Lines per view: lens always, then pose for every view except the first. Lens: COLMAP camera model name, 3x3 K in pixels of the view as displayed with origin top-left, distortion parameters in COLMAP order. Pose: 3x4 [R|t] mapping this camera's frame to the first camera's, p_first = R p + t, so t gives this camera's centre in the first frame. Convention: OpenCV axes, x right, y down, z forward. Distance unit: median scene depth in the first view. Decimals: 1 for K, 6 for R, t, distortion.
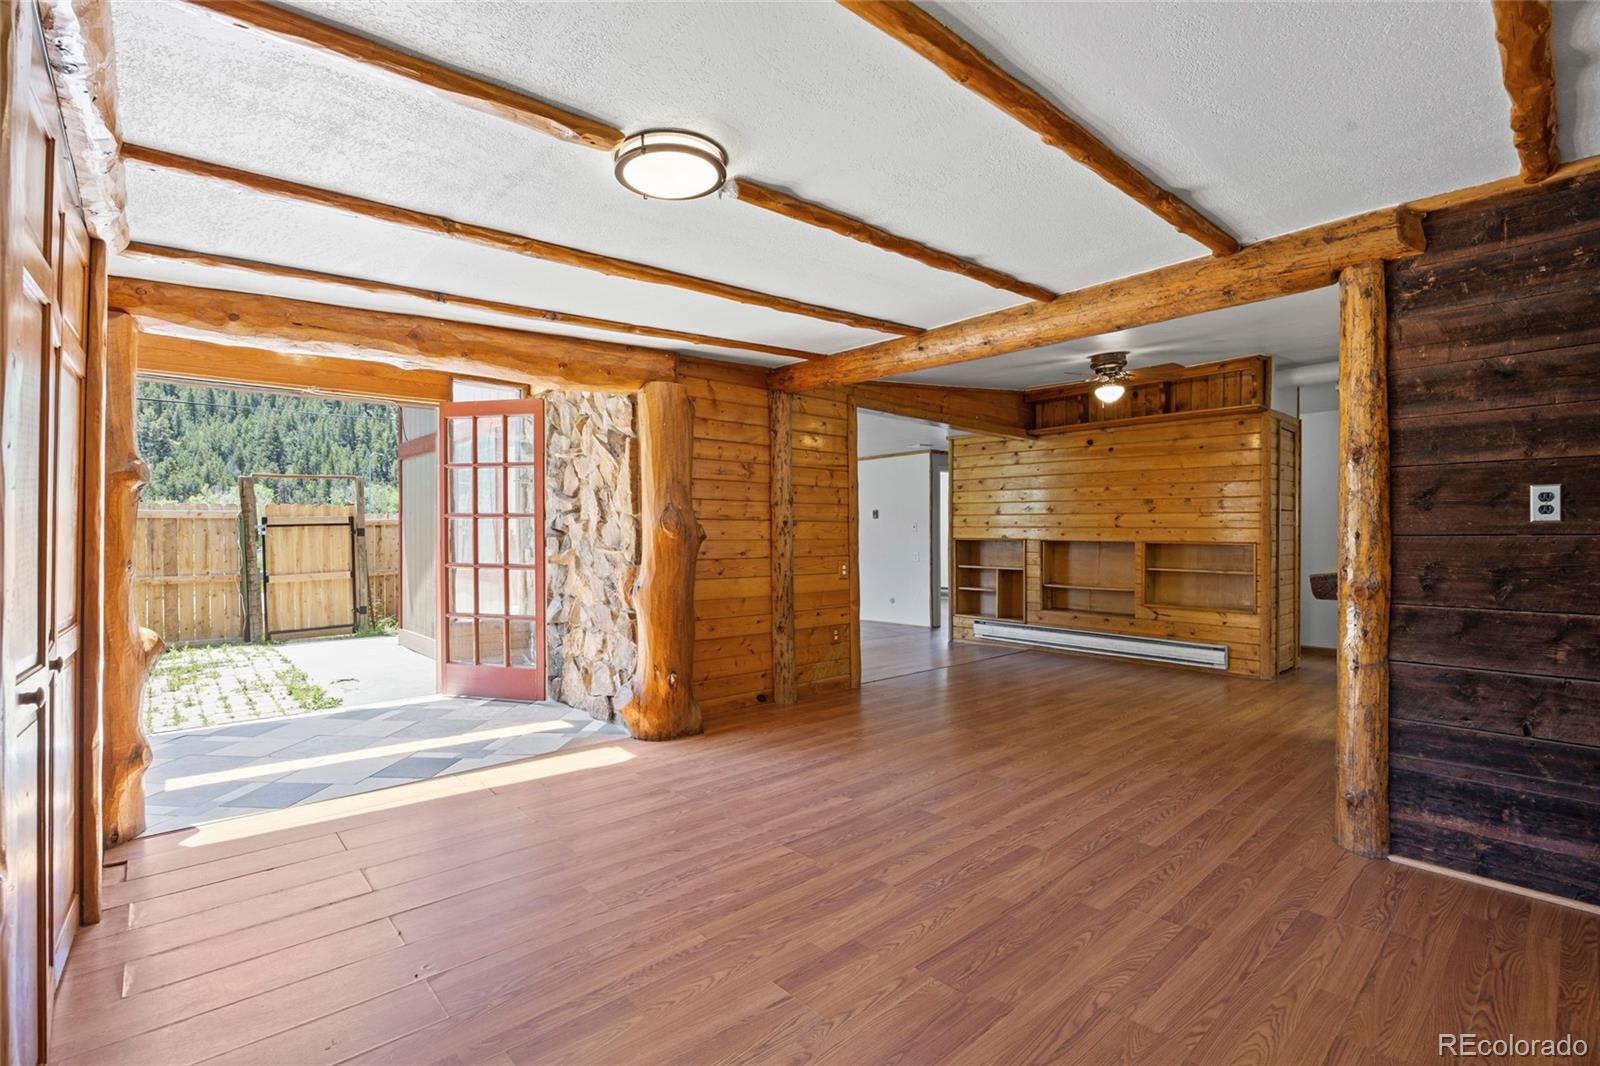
lens RADIAL K [[732.1, 0, 807.6], [0, 732.1, 552.1], [0, 0, 1]] dist [-0.015589, 0.000523]
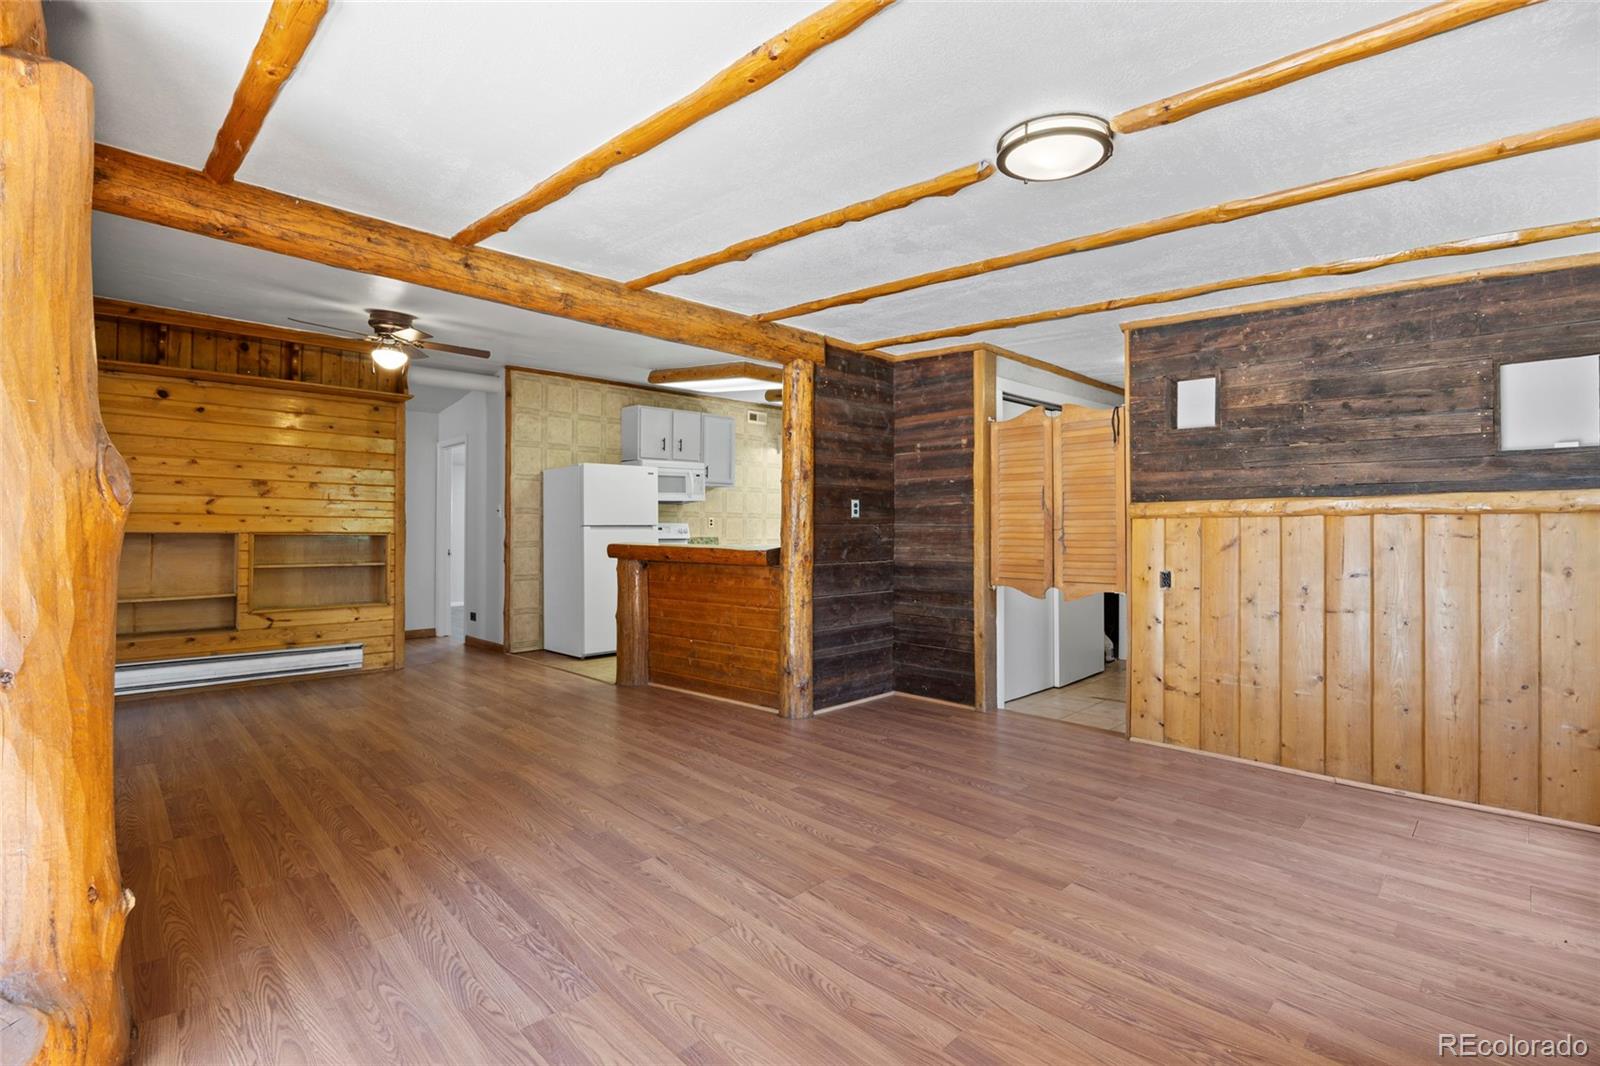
lens RADIAL K [[735.7, 0, 800.0], [0, 735.7, 533.0], [0, 0, 1]] dist [-0.015479, 0.000460]
pose [[-0.046647, -0.003901, 0.998904, -0.715628], [0.022688, 0.999730, 0.004963, -0.008687], [-0.998654, 0.022895, -0.046546, 0.857641]]
